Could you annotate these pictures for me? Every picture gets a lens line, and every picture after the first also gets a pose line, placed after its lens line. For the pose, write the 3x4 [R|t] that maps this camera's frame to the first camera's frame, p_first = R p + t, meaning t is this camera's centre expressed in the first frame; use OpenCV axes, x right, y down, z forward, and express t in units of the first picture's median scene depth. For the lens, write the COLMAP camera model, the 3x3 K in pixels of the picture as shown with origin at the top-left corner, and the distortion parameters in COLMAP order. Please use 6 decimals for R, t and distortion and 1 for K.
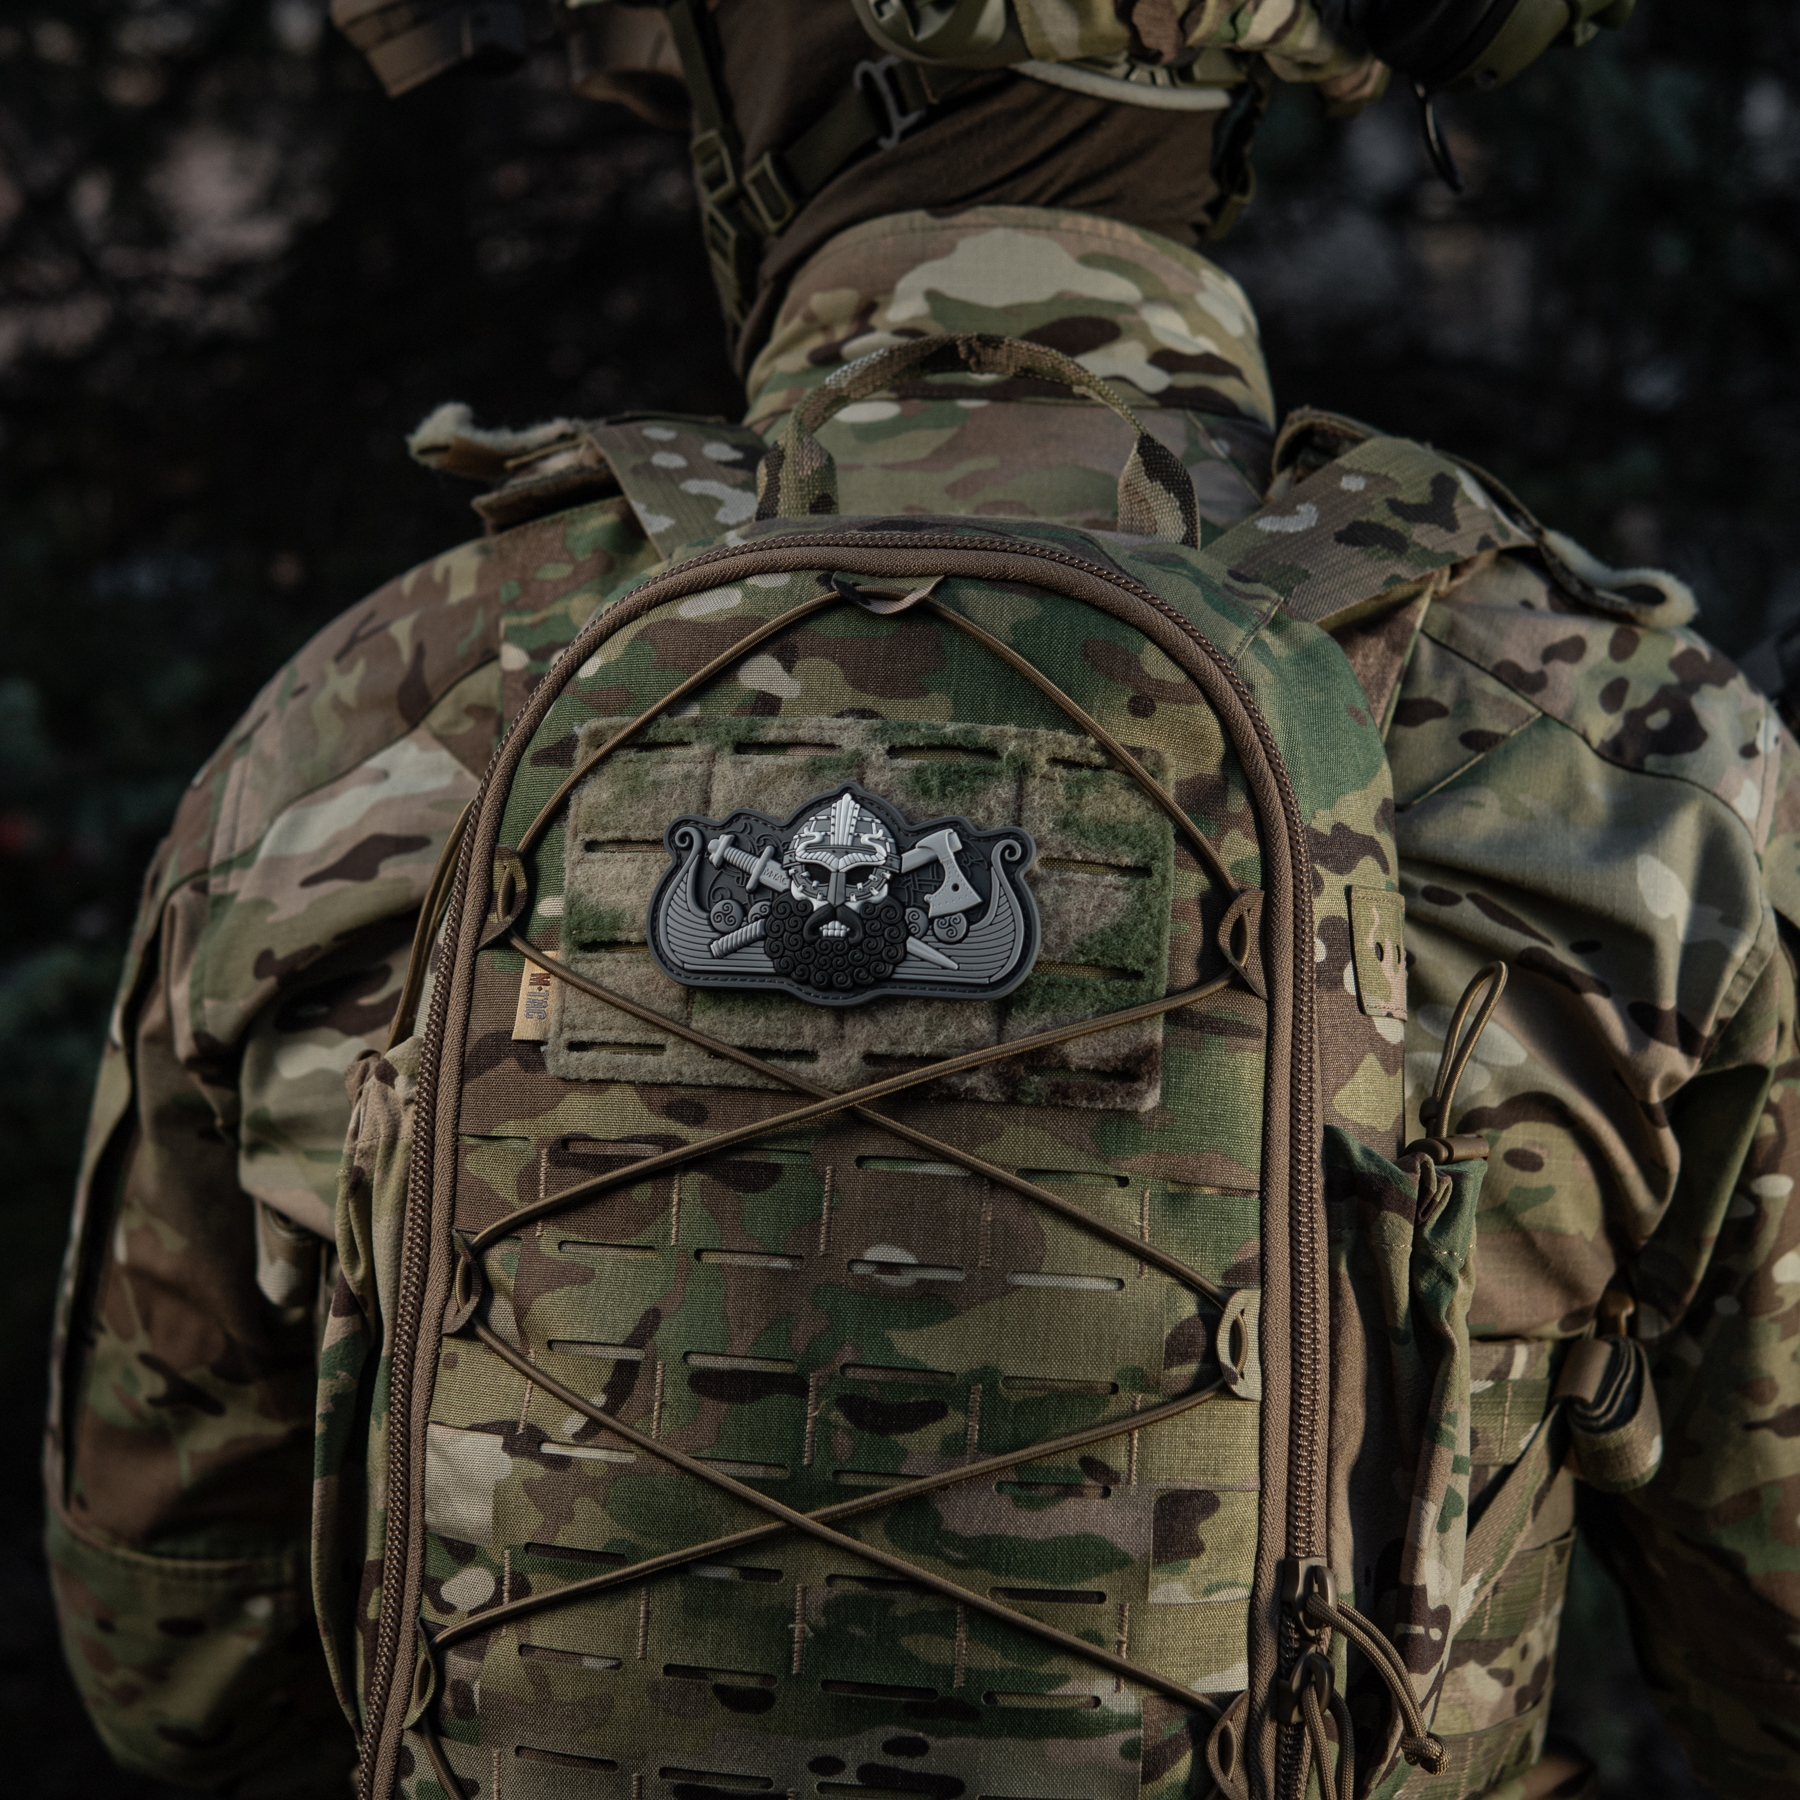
lens RADIAL K [[4799.5, 0, 851.1], [0, 4799.5, 893.9], [0, 0, 1]] dist [-0.040523, 0.882783]
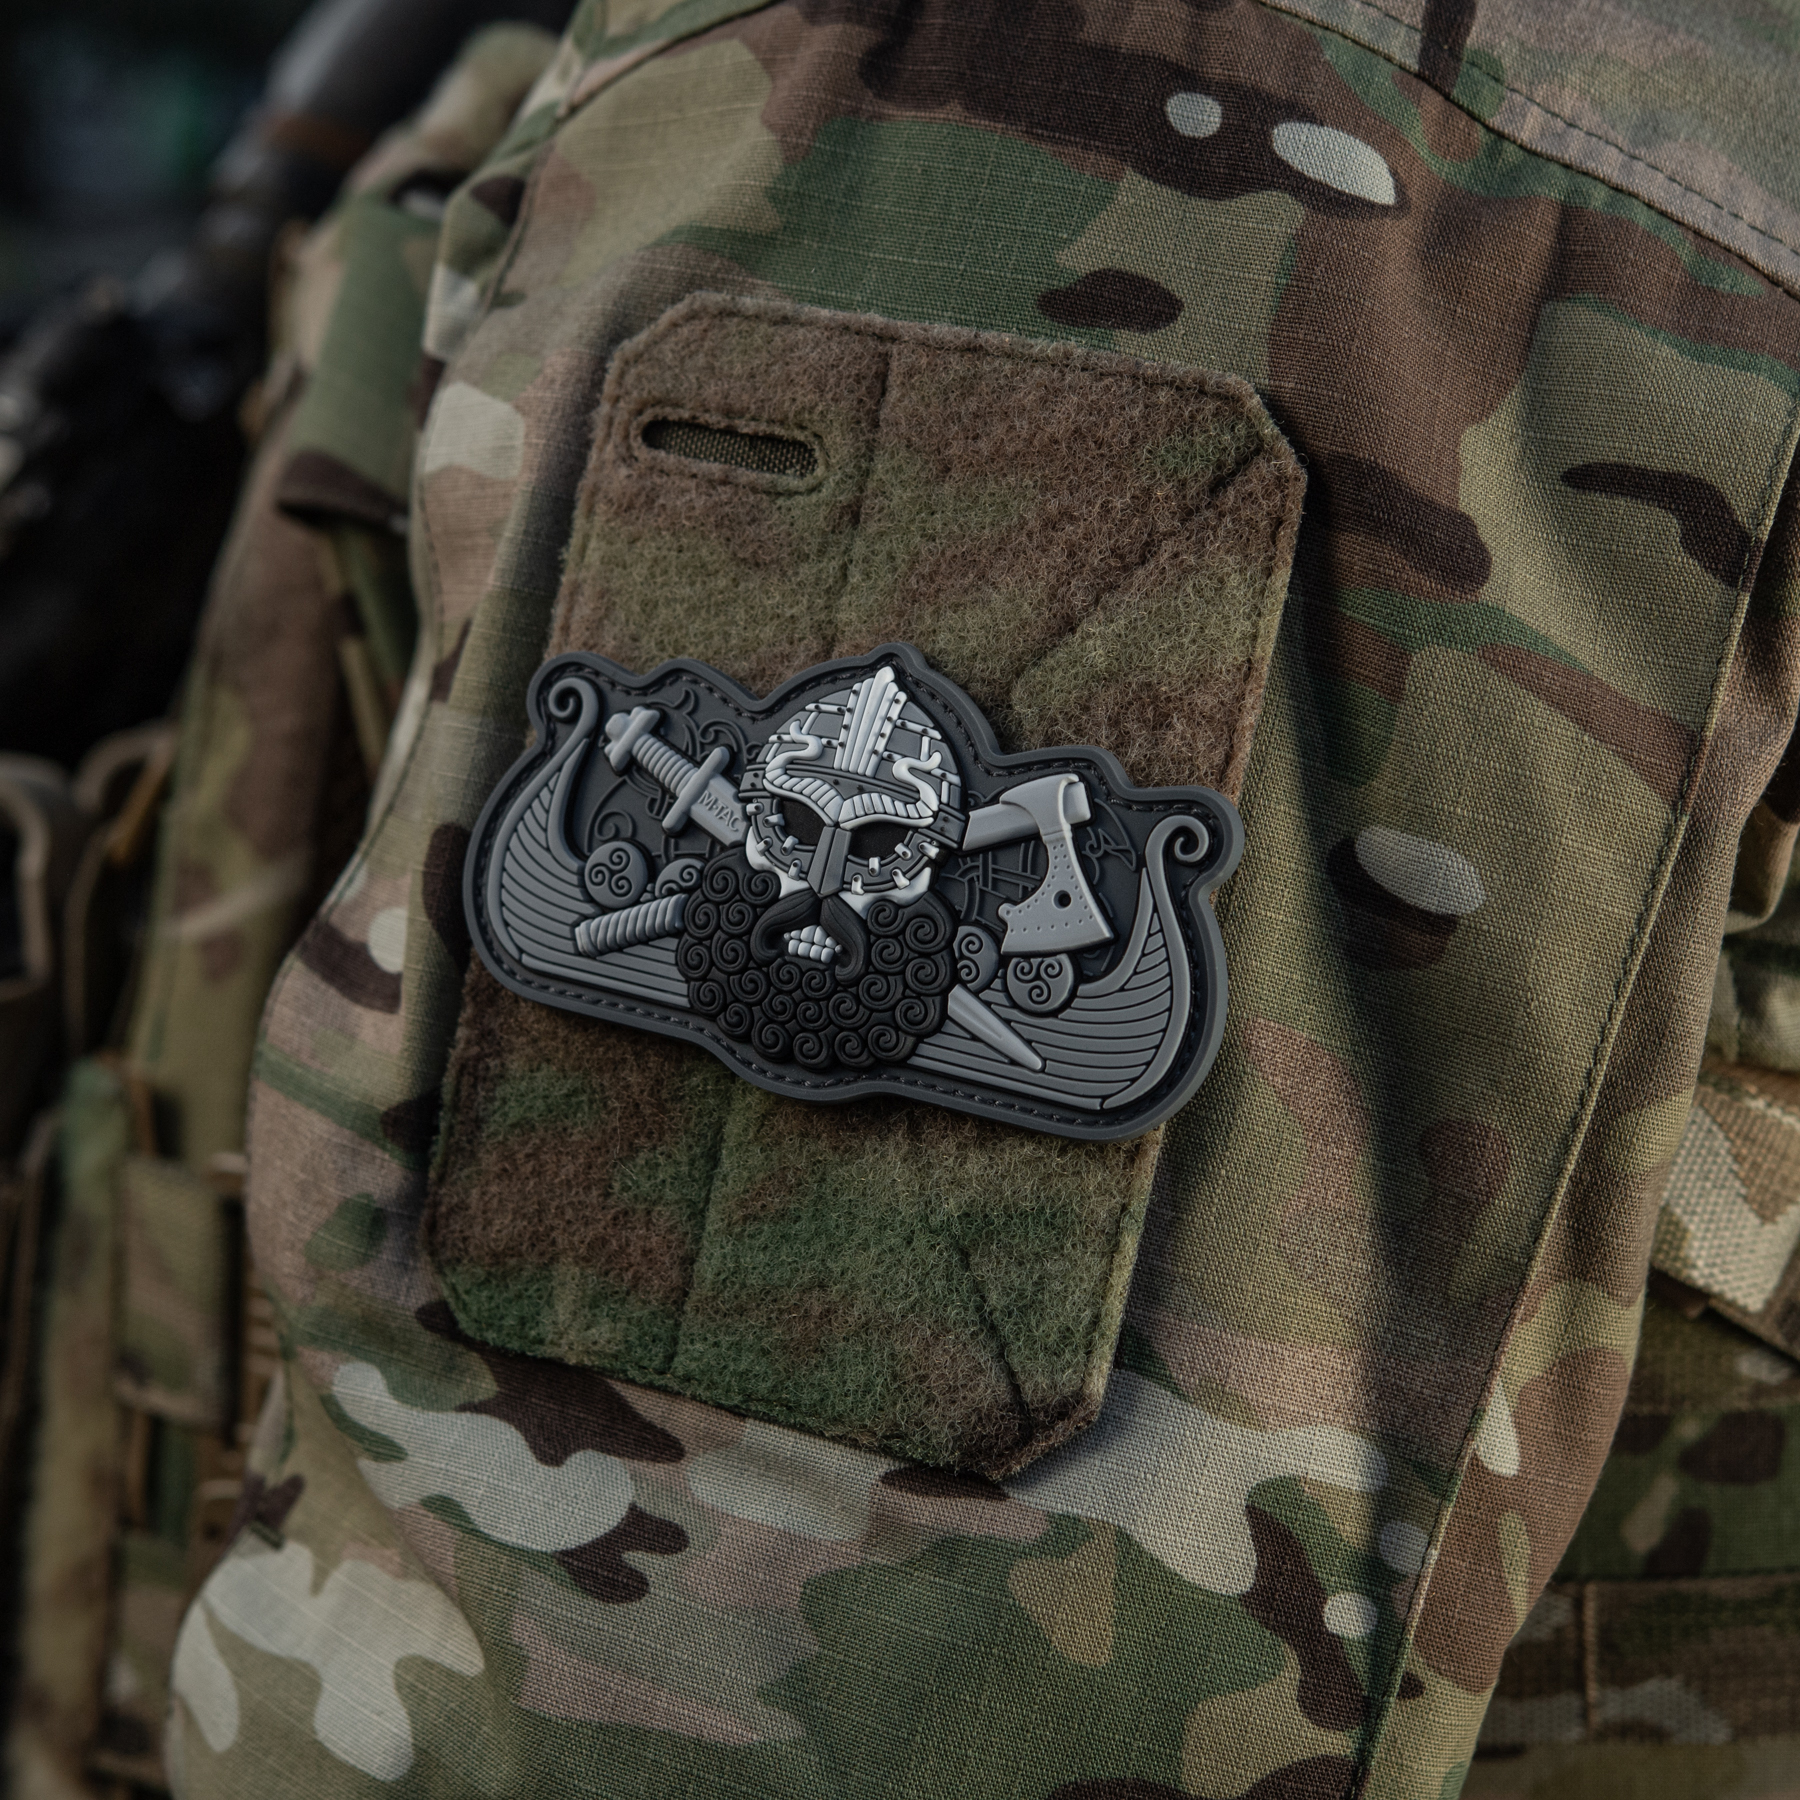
lens RADIAL K [[4799.5, 0, 851.1], [0, 4799.5, 893.9], [0, 0, 1]] dist [-0.040523, 0.882783]
pose [[0.972833, 0.154176, -0.172702, 0.083111], [-0.131848, 0.982158, 0.134099, -0.062880], [0.190296, -0.107685, 0.975803, 0.524197]]
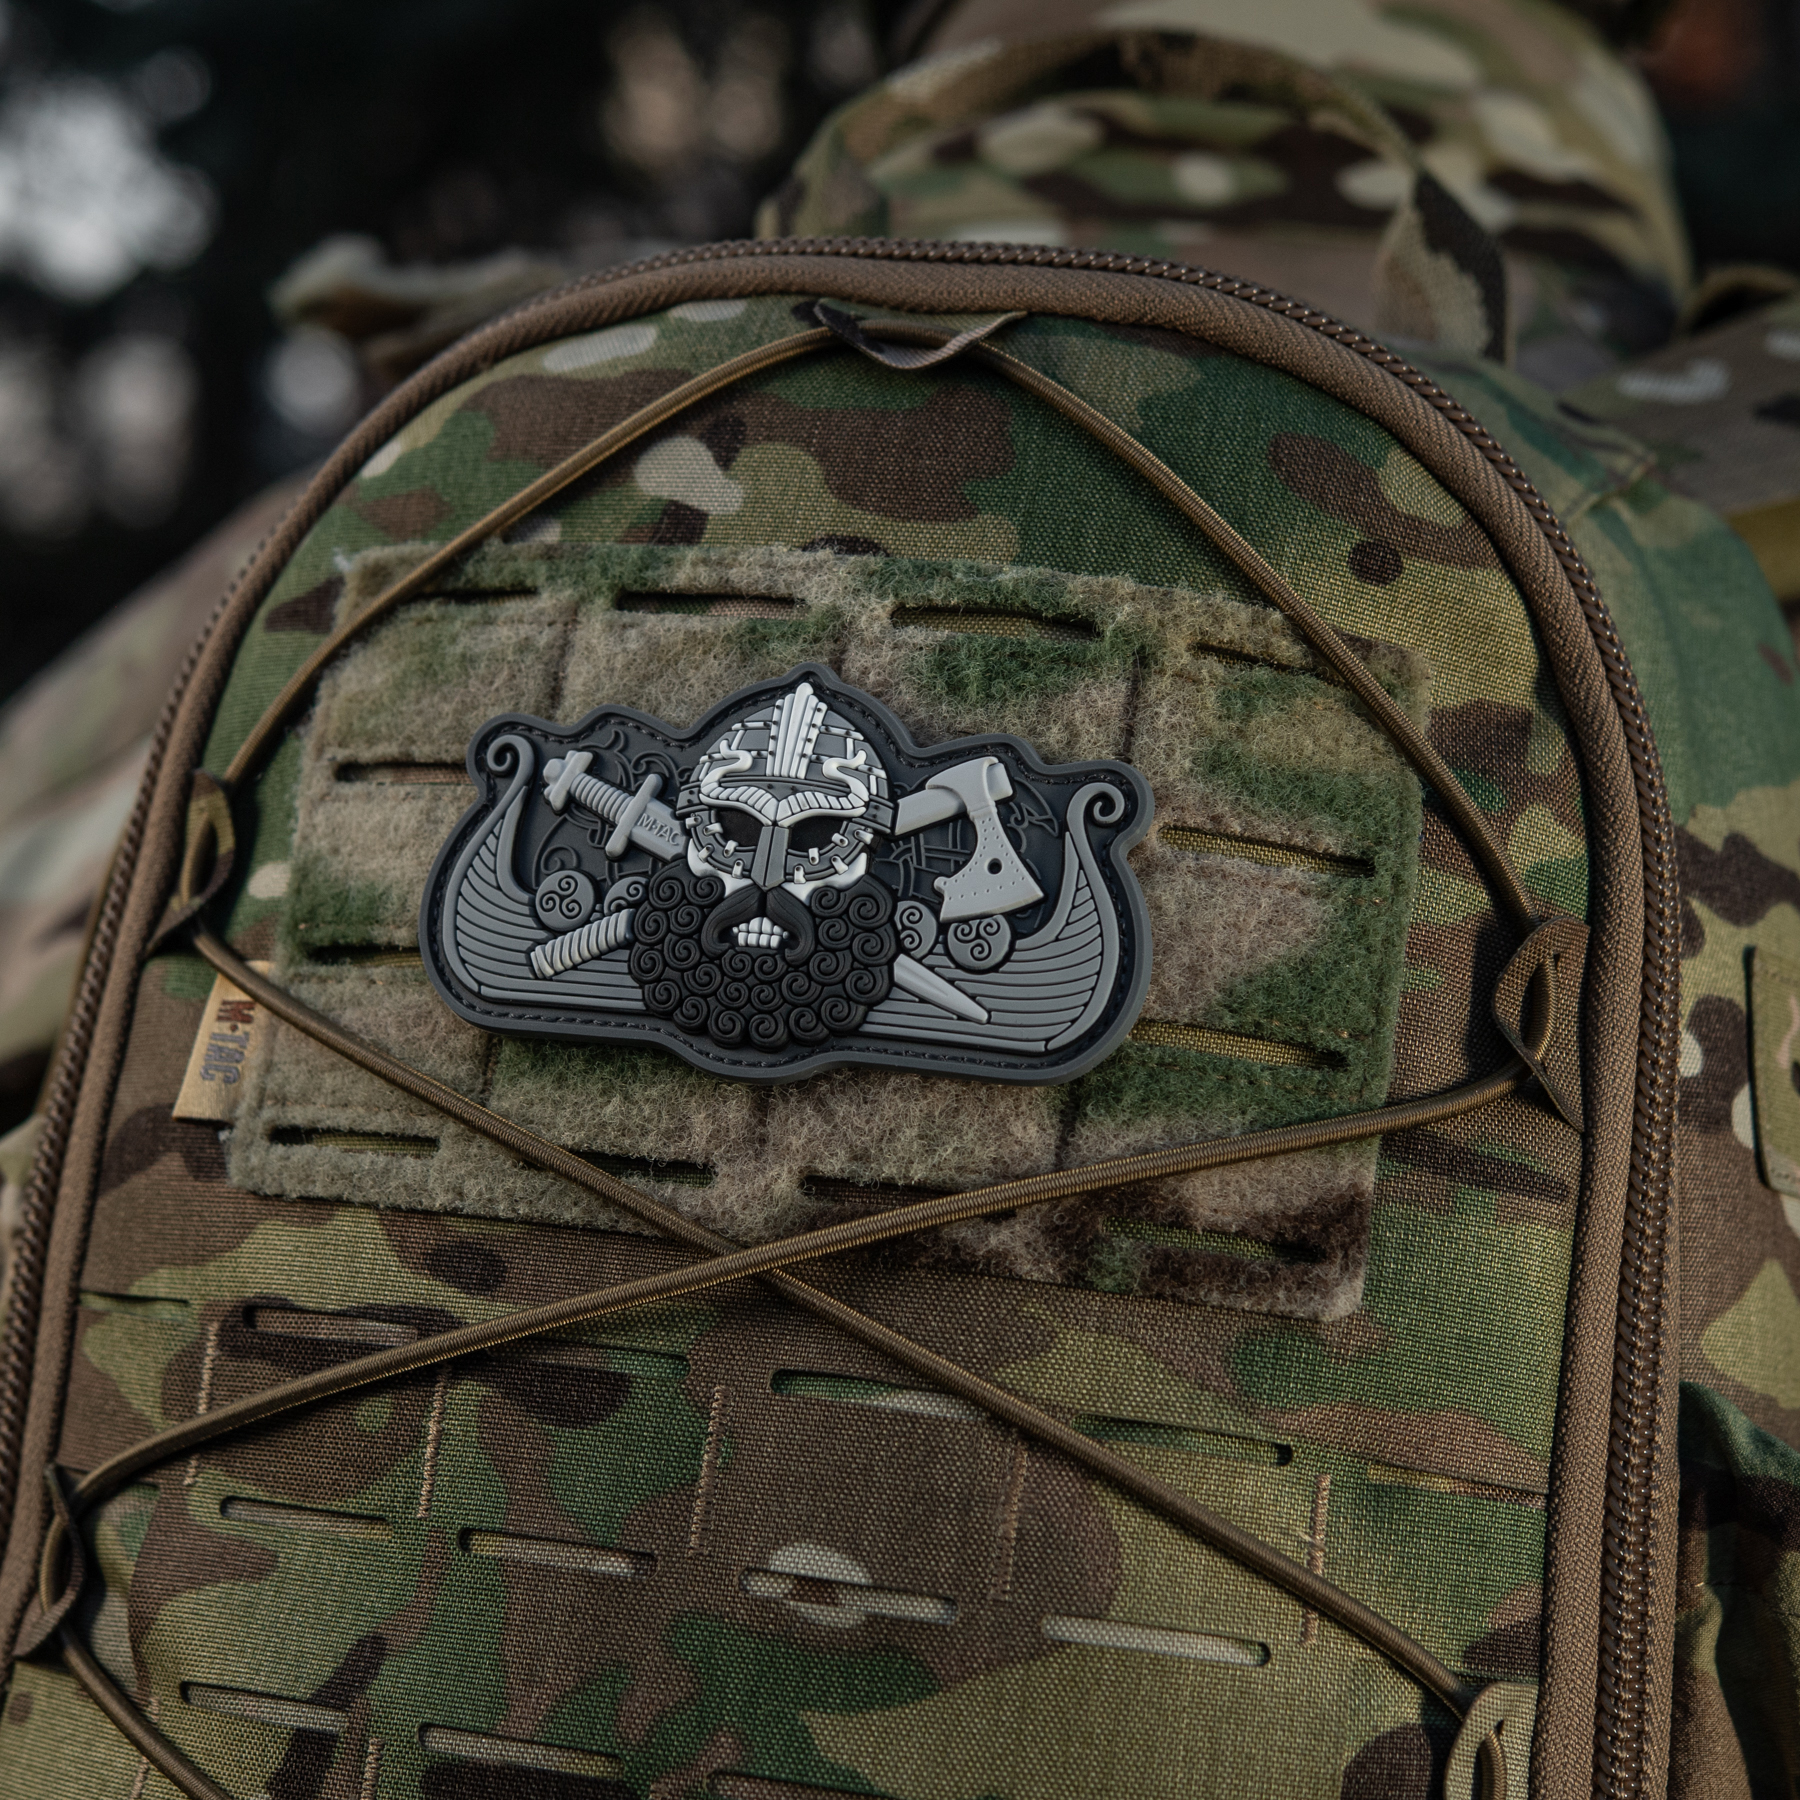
lens RADIAL K [[4799.5, 0, 851.1], [0, 4799.5, 893.9], [0, 0, 1]] dist [-0.040523, 0.882783]
pose [[0.995475, 0.063343, -0.070825, 0.043058], [-0.068591, 0.994874, -0.074305, 0.041196], [0.065756, 0.078826, 0.994717, 0.475893]]
